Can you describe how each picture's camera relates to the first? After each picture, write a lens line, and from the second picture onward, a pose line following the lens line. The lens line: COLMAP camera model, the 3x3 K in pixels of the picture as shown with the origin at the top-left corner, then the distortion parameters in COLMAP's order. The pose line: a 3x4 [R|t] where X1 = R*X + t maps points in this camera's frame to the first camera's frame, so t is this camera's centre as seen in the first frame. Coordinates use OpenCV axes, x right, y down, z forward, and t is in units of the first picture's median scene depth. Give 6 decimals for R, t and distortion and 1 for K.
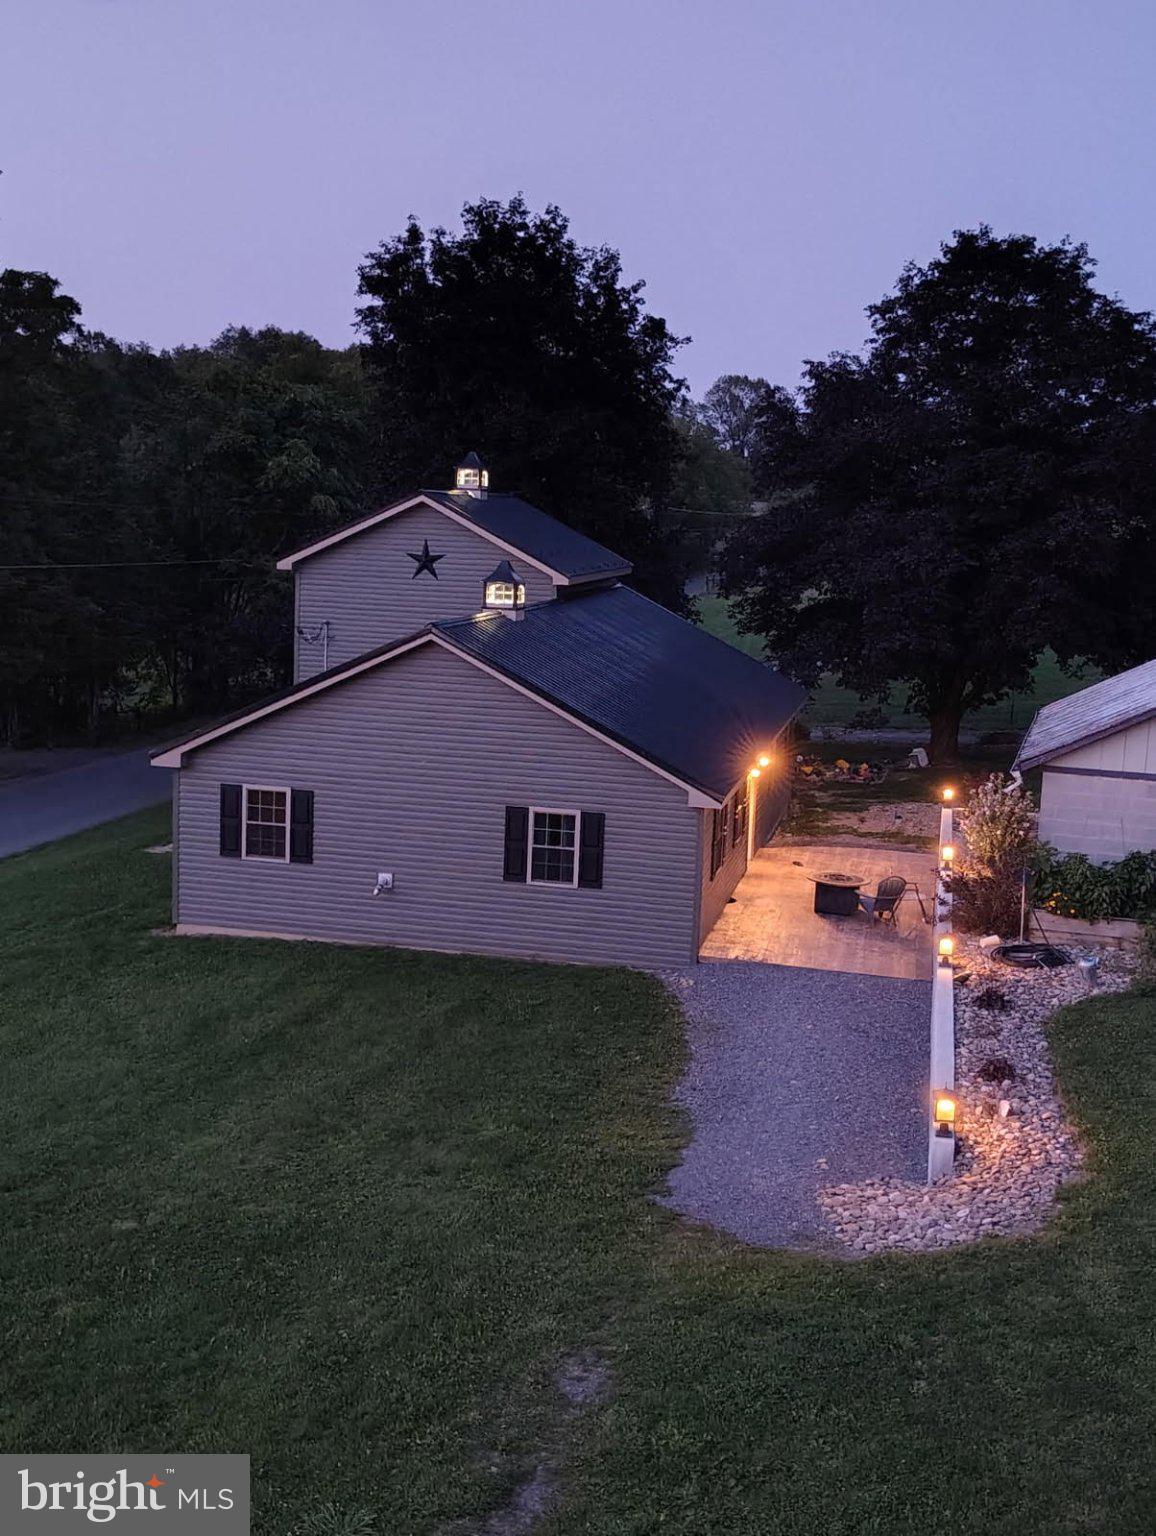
lens RADIAL K [[1576.5, 0, 609.2], [0, 1576.5, 768.5], [0, 0, 1]] dist [0.025064, 0.000000]
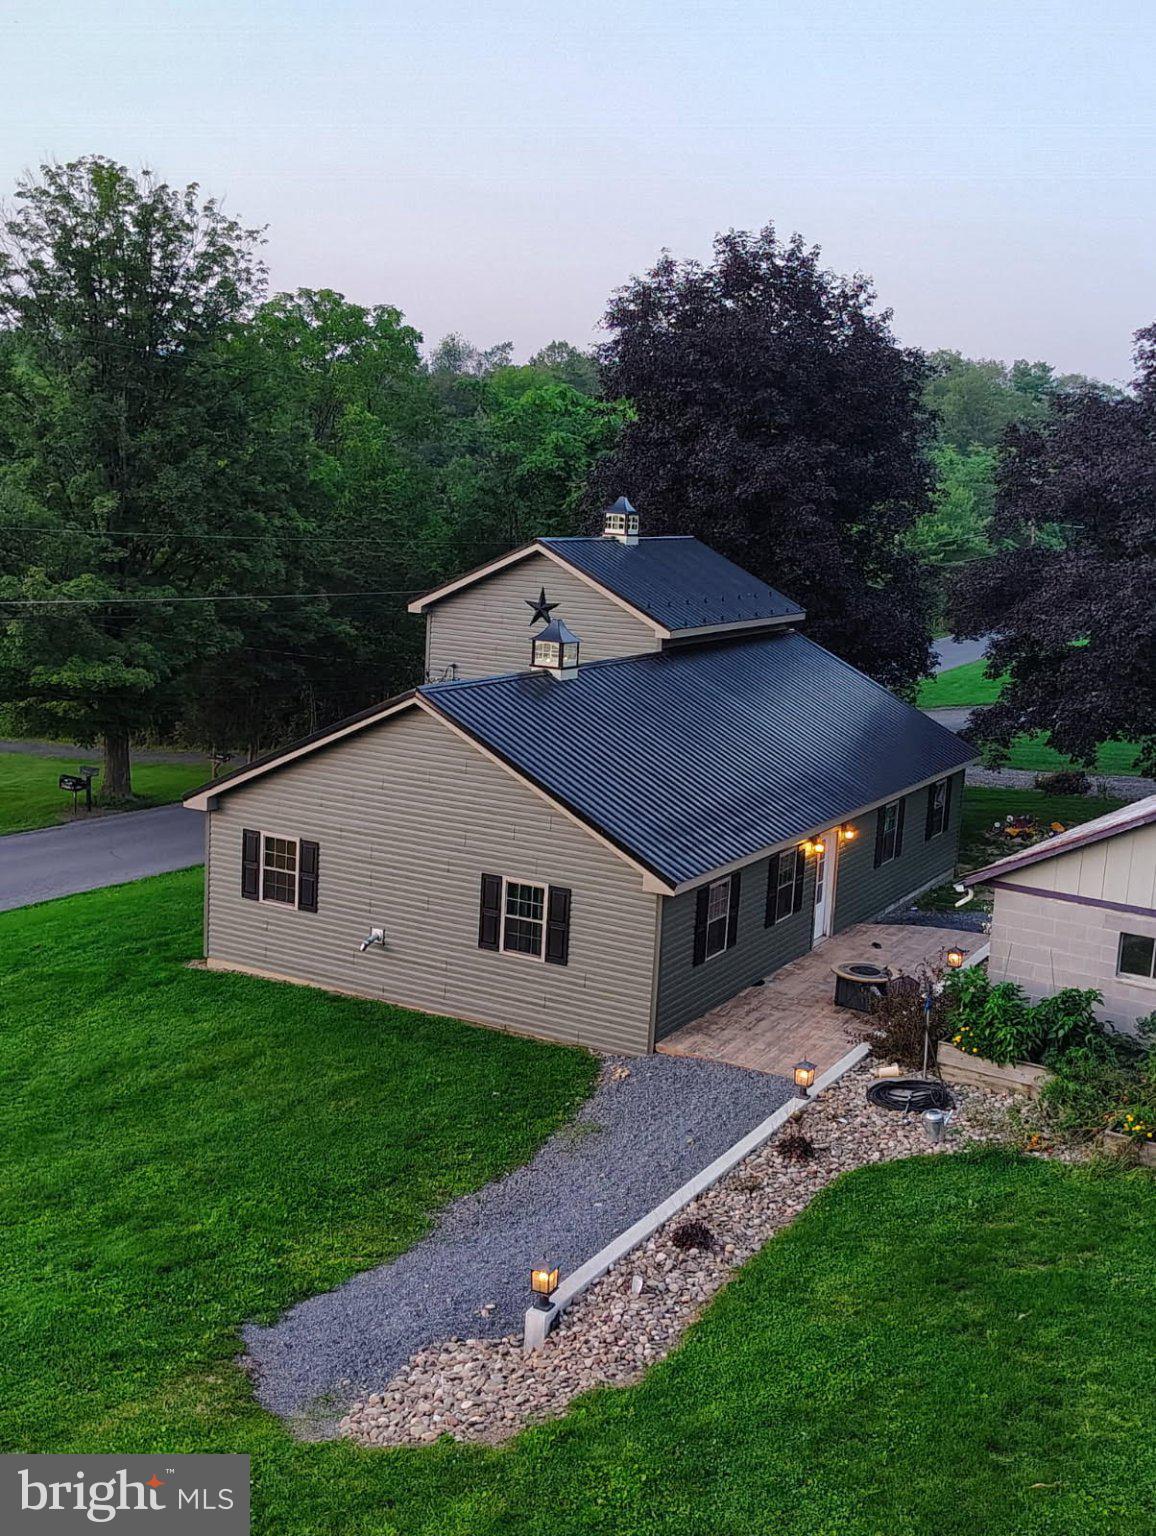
lens RADIAL K [[1576.5, 0, 591.0], [0, 1576.5, 769.1], [0, 0, 1]] dist [0.025064, 0.000000]
pose [[0.960645, 0.059191, -0.271400, 0.263729], [-0.059906, 0.998188, 0.005658, -0.050927], [0.271243, 0.010823, 0.962450, 0.060050]]
